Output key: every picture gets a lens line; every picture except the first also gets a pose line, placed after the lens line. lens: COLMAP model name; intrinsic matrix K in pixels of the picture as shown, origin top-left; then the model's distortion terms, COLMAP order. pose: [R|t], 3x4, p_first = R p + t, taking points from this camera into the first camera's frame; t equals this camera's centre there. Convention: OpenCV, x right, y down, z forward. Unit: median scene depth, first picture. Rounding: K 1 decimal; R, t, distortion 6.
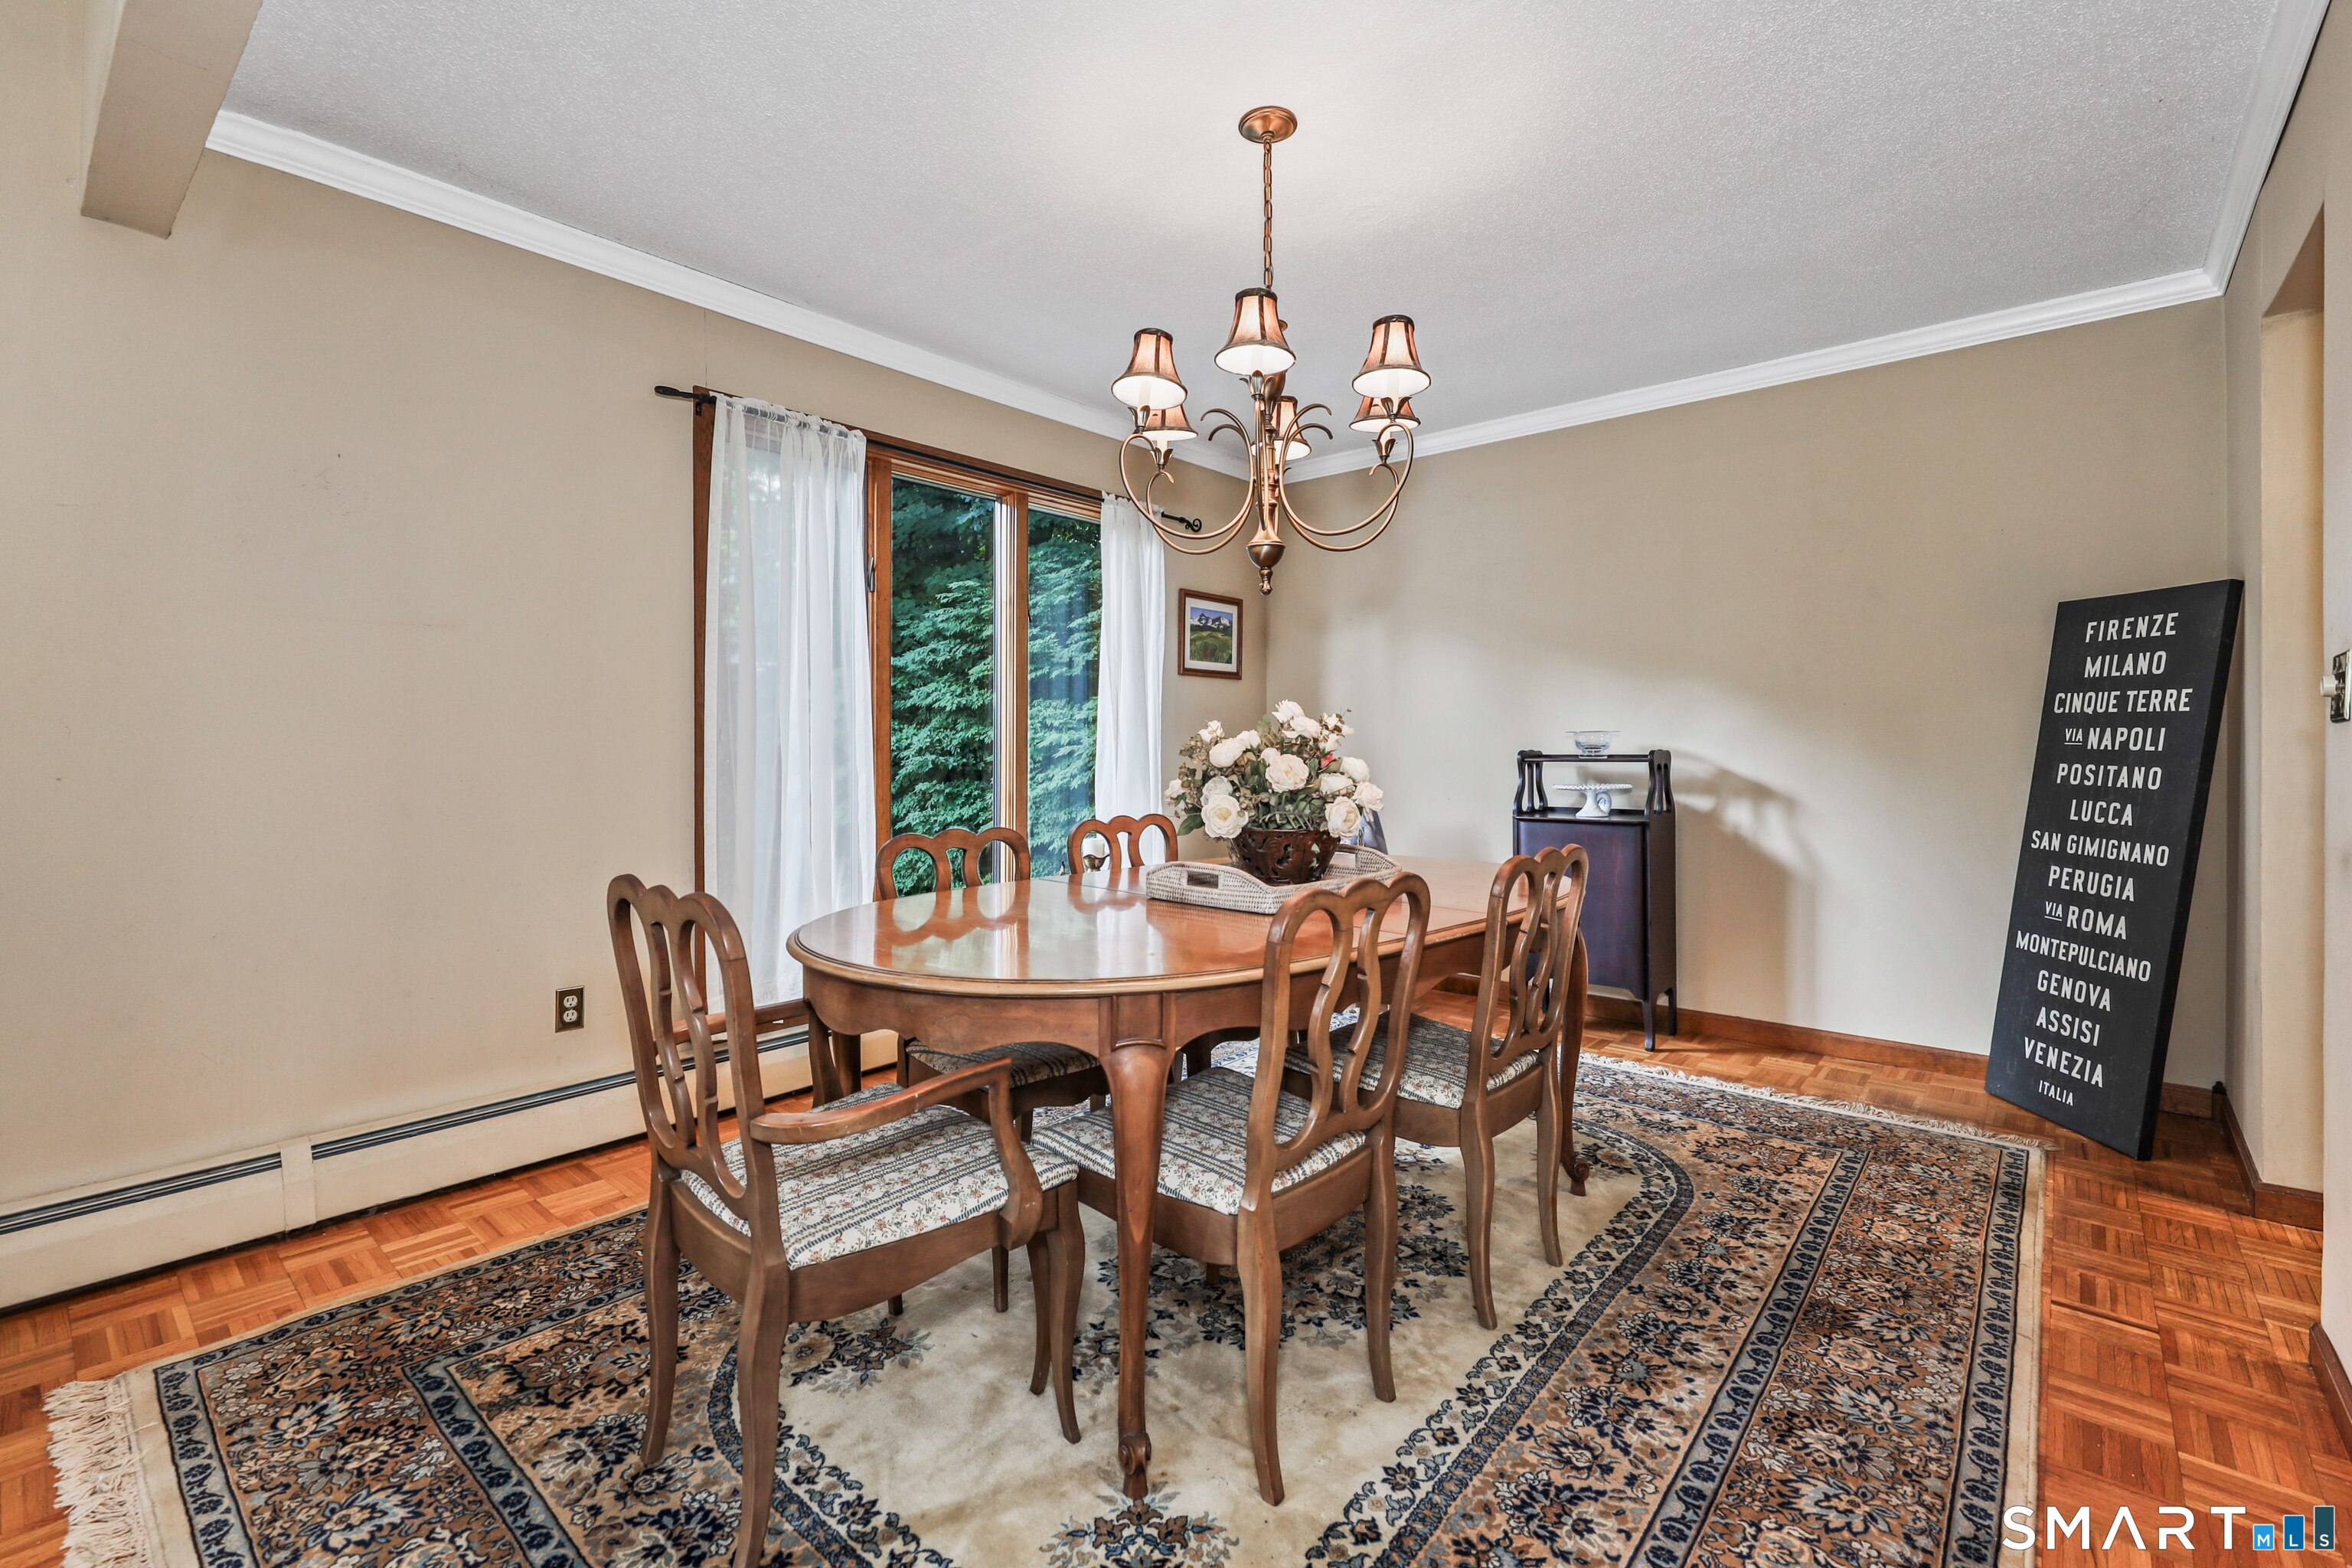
lens RADIAL K [[1012.9, 0, 1165.1], [0, 1012.9, 765.1], [0, 0, 1]] dist [0.002724, -0.000121]
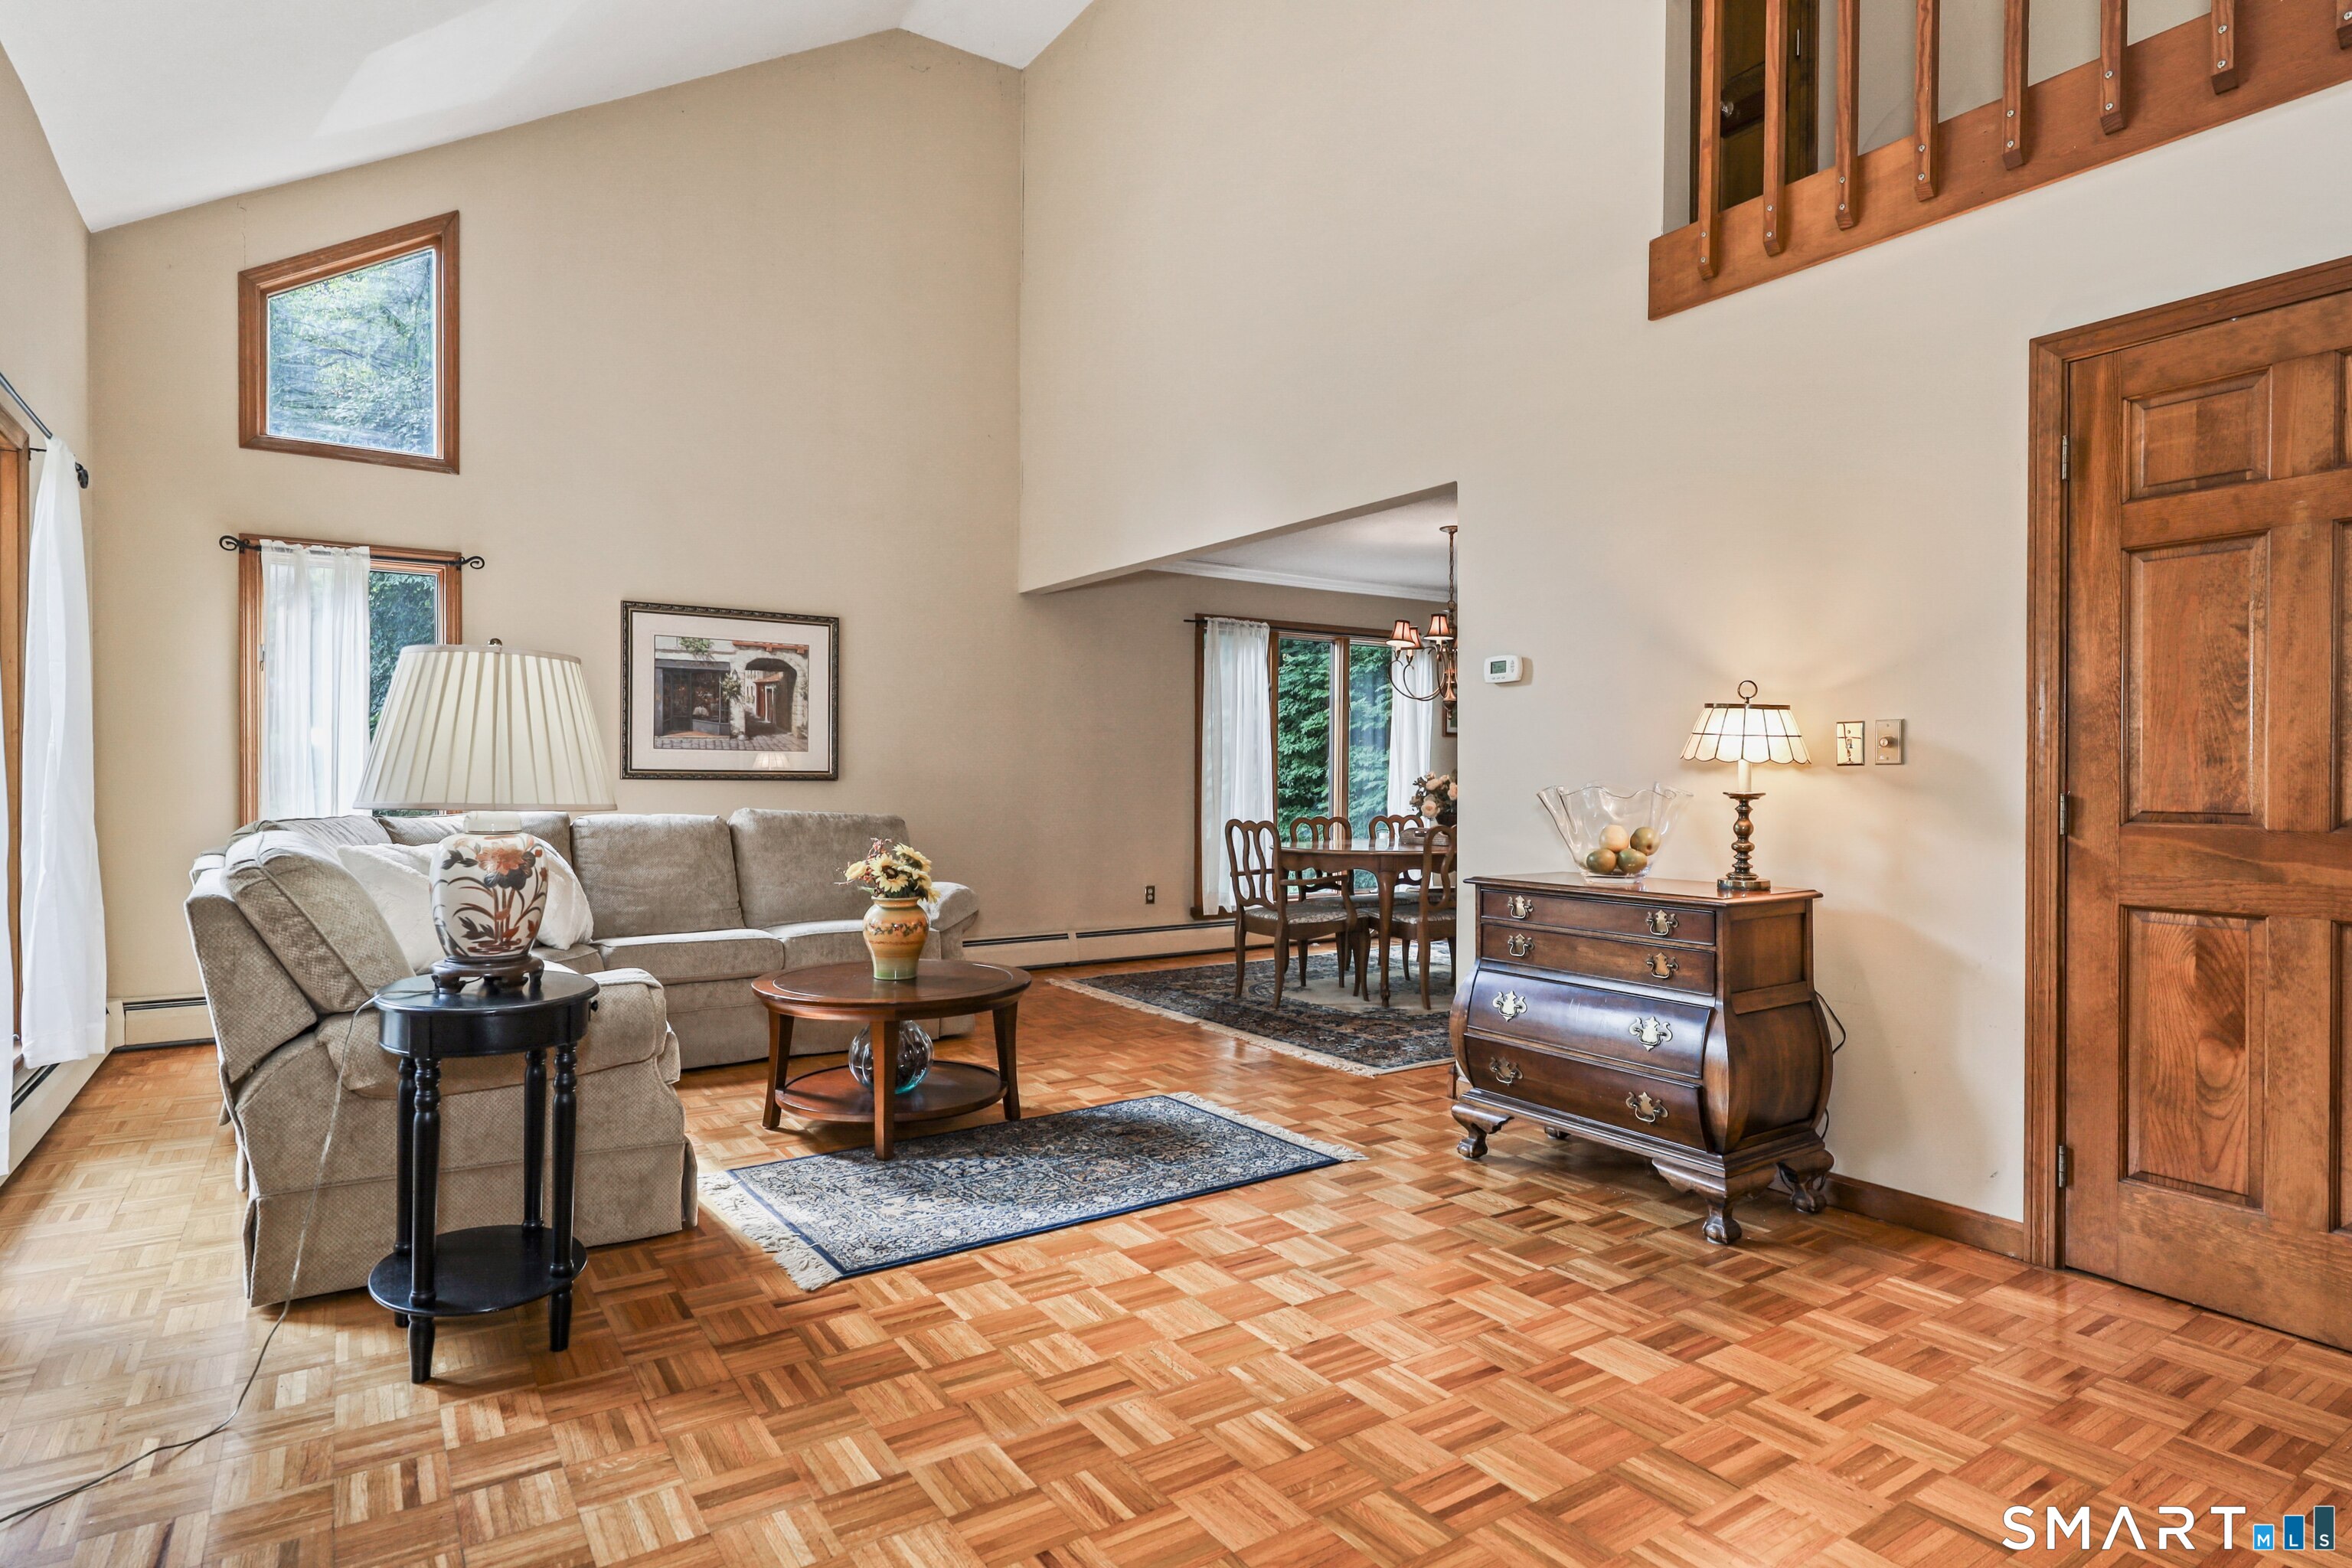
lens RADIAL K [[1243.6, 0, 1174.5], [0, 1243.6, 787.5], [0, 0, 1]] dist [0.001306, 0.001317]
pose [[0.965757, 0.003443, -0.259426, 0.171969], [-0.006704, 0.999909, -0.011686, 0.026473], [0.259363, 0.013025, 0.965692, -1.493557]]
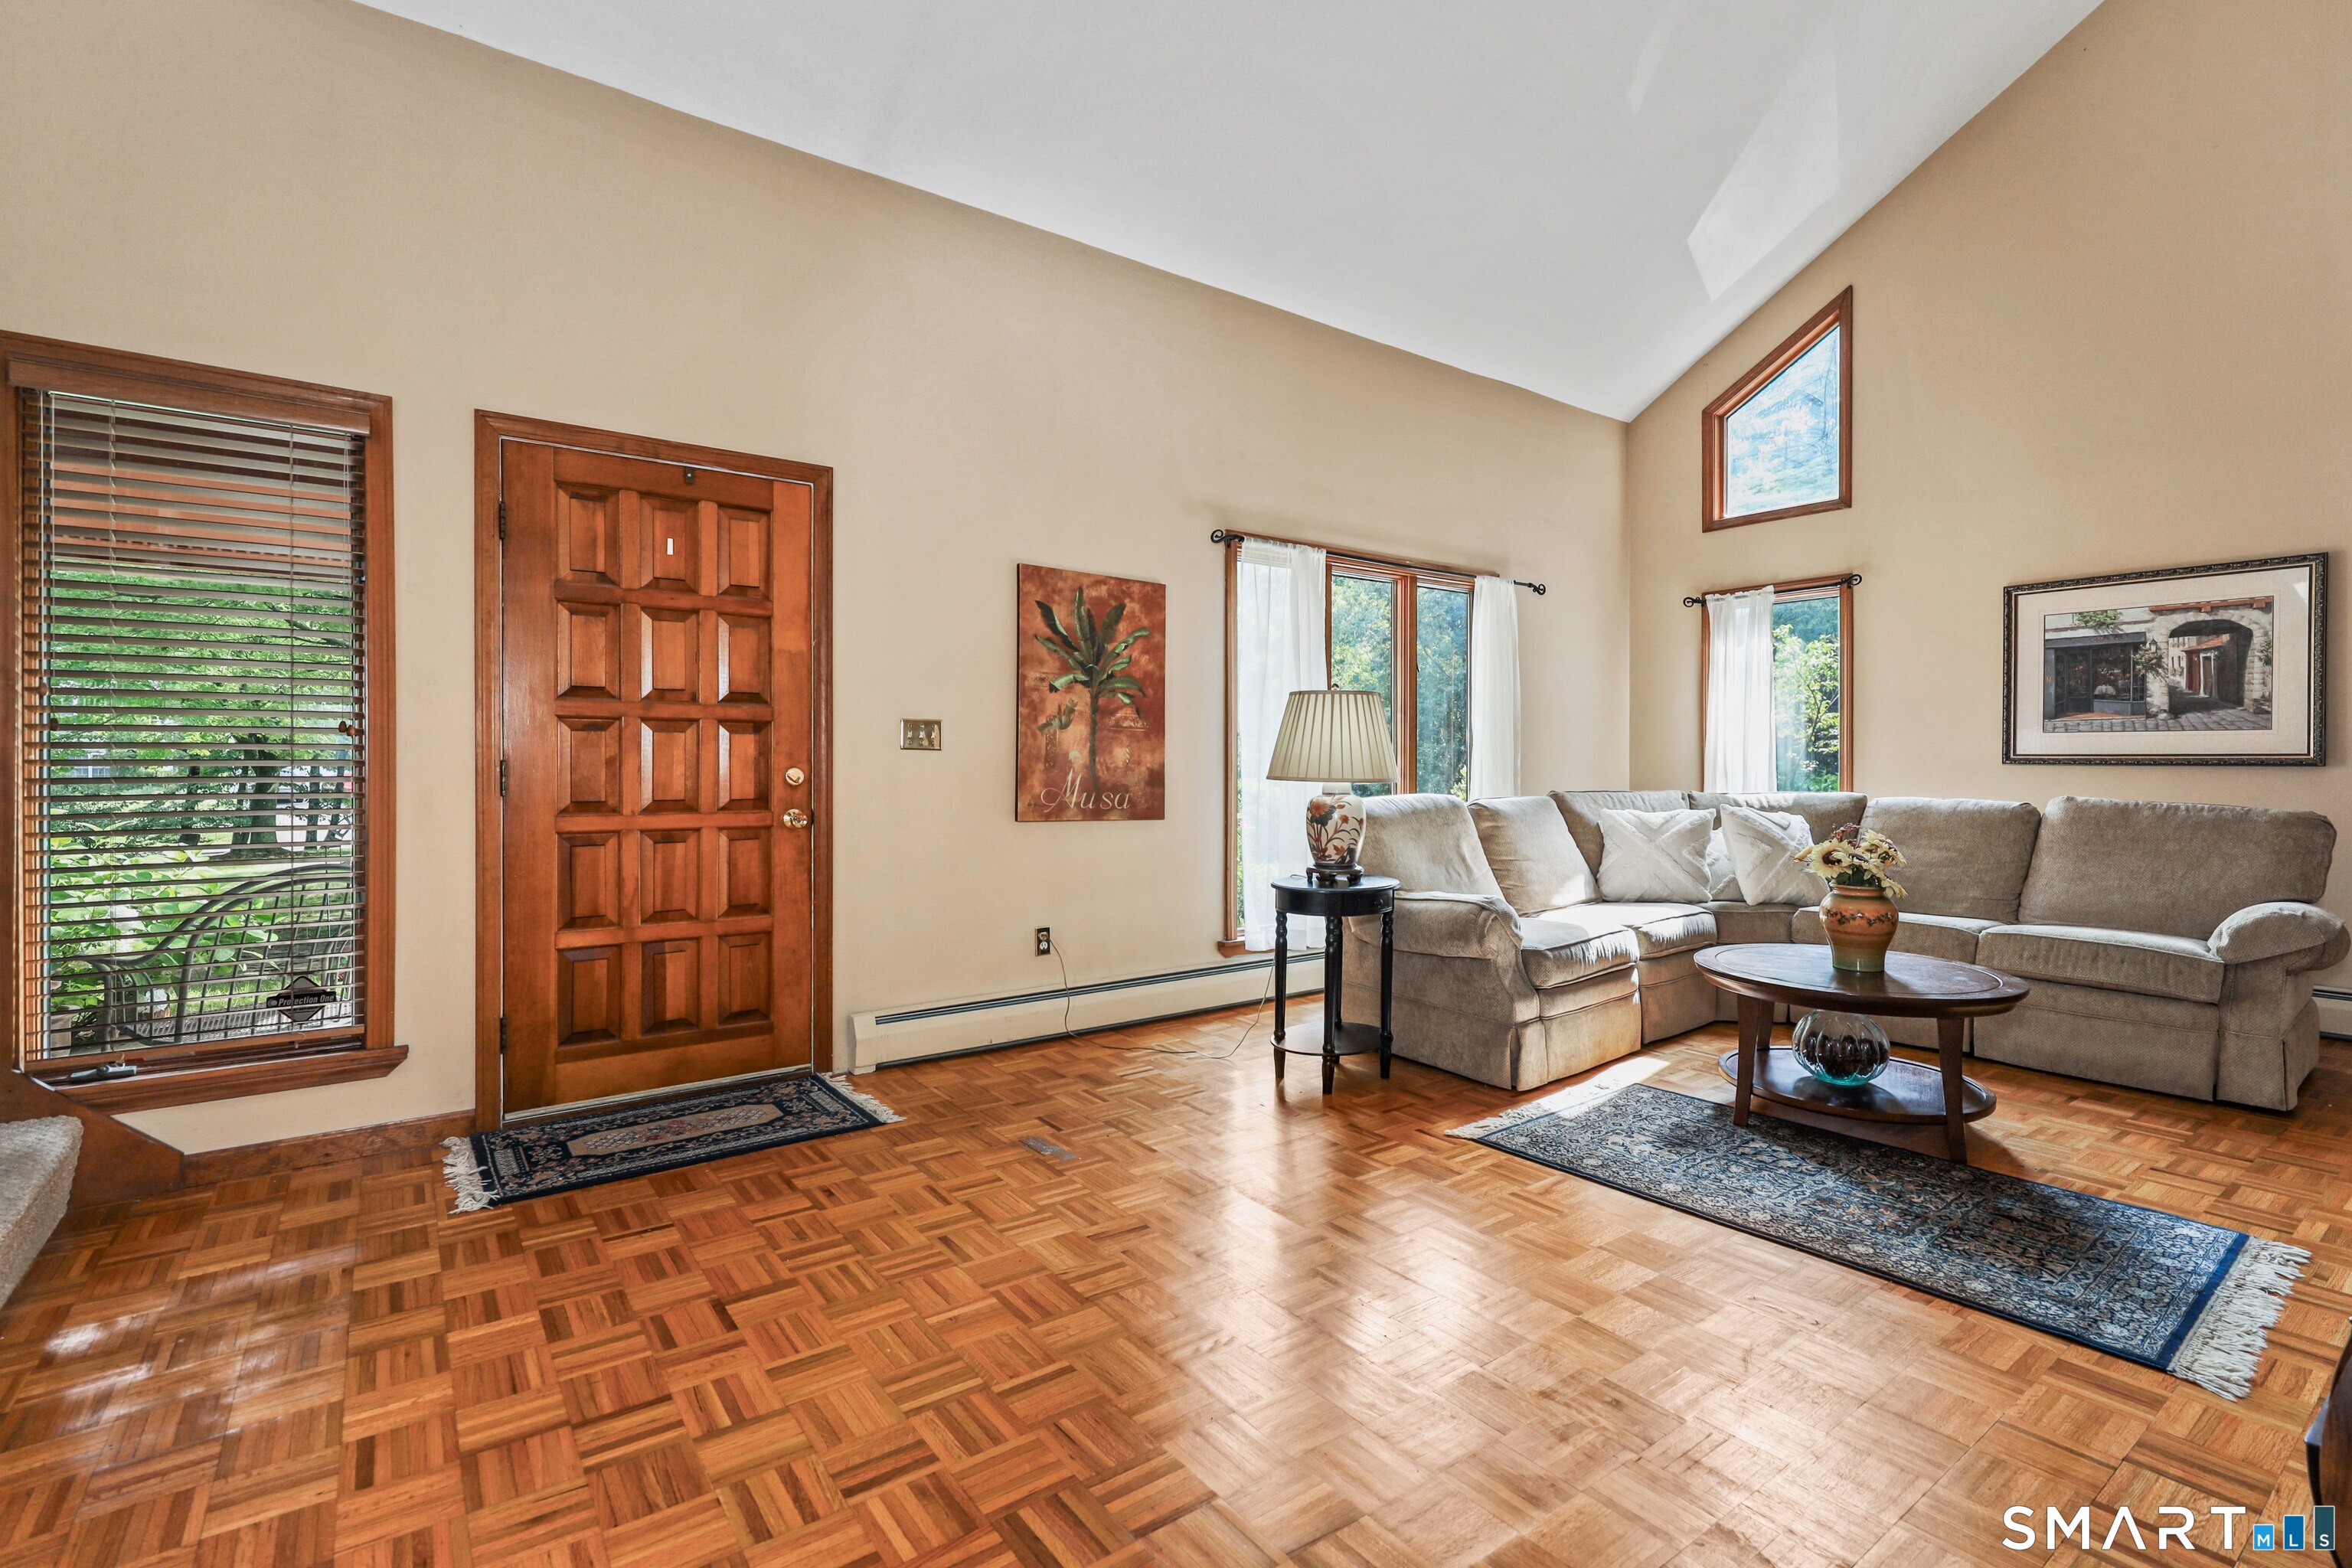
lens RADIAL K [[1077.5, 0, 1152.8], [0, 1077.5, 767.1], [0, 0, 1]] dist [0.001020, -0.001175]
pose [[-0.227503, 0.001338, -0.973776, 0.772903], [-0.018853, 0.999806, 0.005779, 0.015747], [0.973595, 0.019673, -0.227434, -0.763334]]
